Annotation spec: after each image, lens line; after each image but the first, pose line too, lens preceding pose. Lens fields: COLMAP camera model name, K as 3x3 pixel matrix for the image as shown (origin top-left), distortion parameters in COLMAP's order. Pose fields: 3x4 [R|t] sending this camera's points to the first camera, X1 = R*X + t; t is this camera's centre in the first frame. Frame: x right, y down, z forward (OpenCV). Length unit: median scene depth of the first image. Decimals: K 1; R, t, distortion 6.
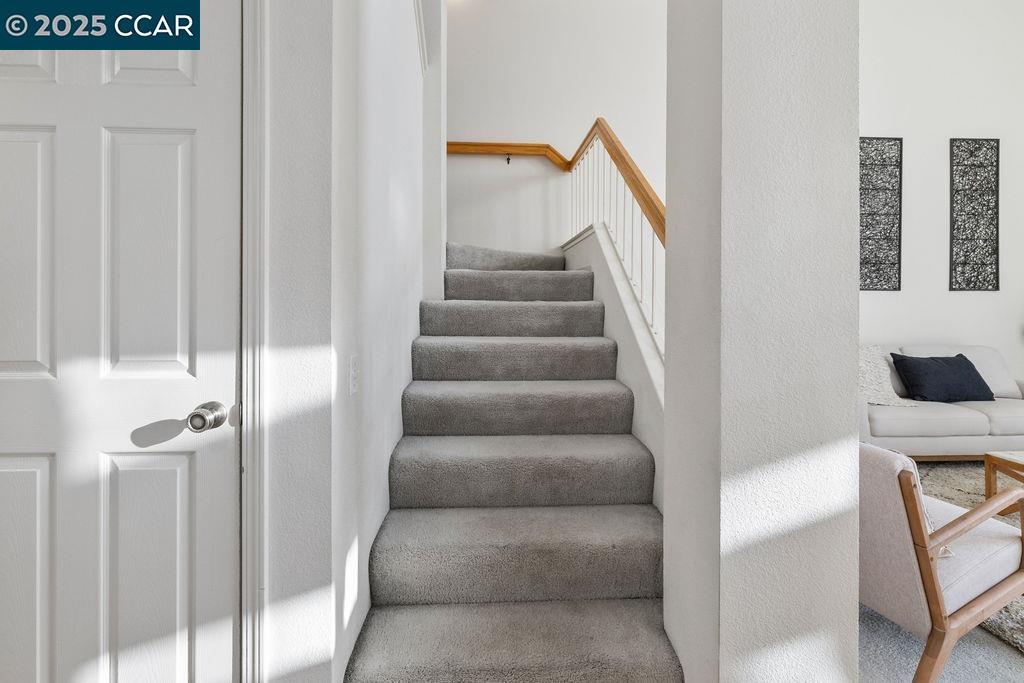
lens RADIAL K [[451.4, 0, 512.6], [0, 451.4, 299.1], [0, 0, 1]] dist [0.000091, 0.000146]
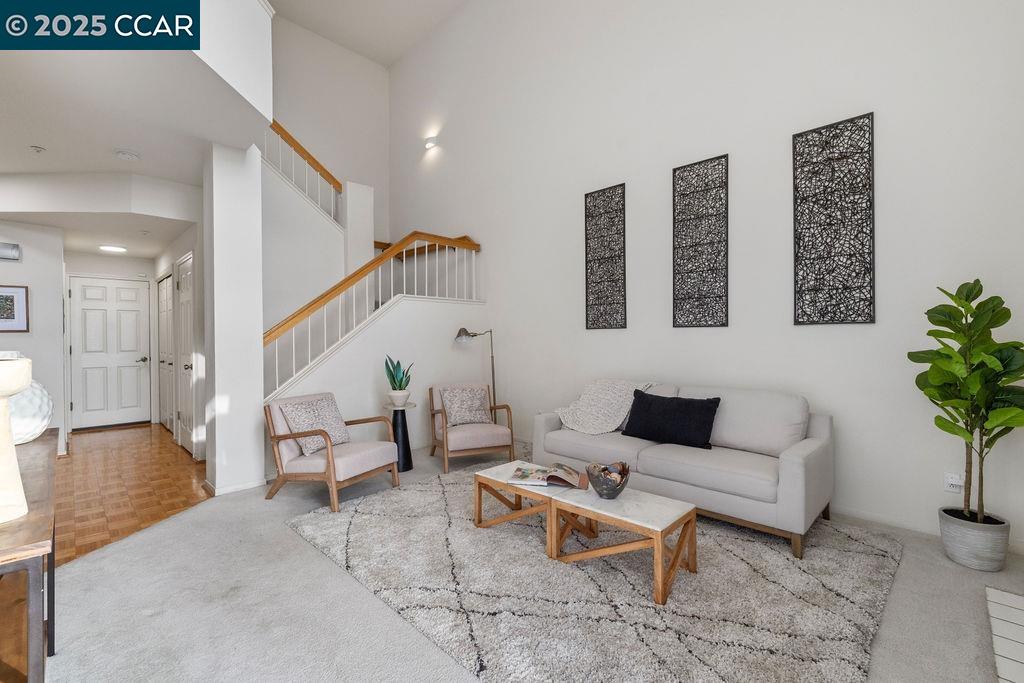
lens RADIAL K [[450.4, 0, 513.2], [0, 450.4, 340.1], [0, 0, 1]] dist [-0.000091, -0.000017]
pose [[0.675622, -0.000781, -0.737248, 1.223480], [0.003970, 0.999989, 0.002579, 0.004059], [0.737237, -0.004669, 0.675618, 0.091455]]
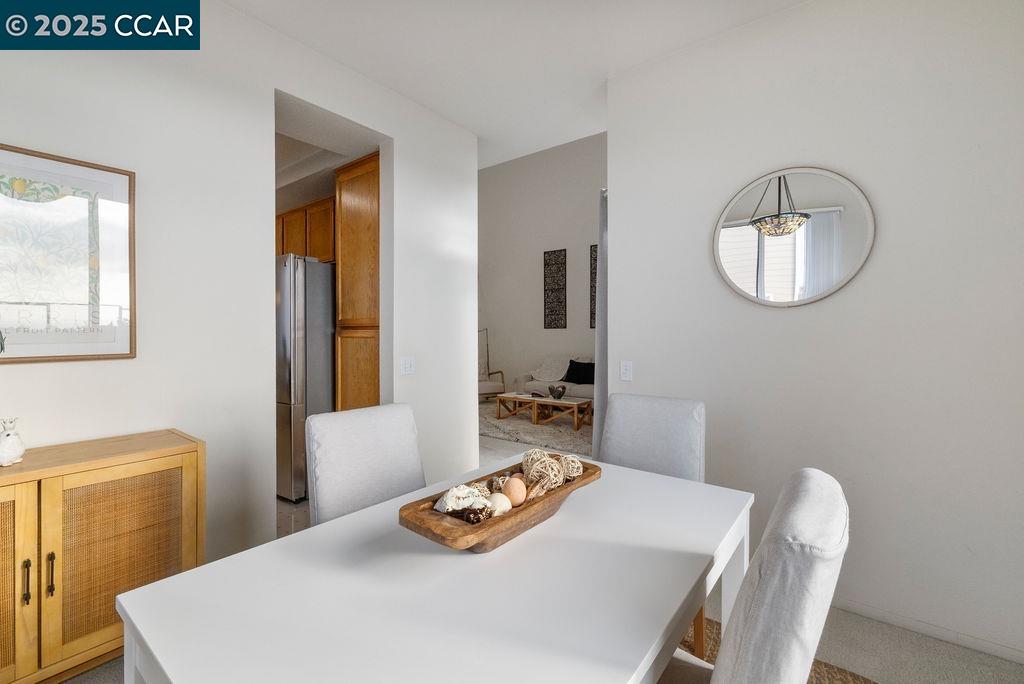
lens RADIAL K [[450.4, 0, 511.2], [0, 450.4, 338.3], [0, 0, 1]] dist [-0.000091, -0.000017]
pose [[0.757795, 0.009183, -0.652428, 1.621577], [-0.001674, 0.999925, 0.012129, 0.000517], [0.652490, -0.008099, 0.757754, -0.494047]]
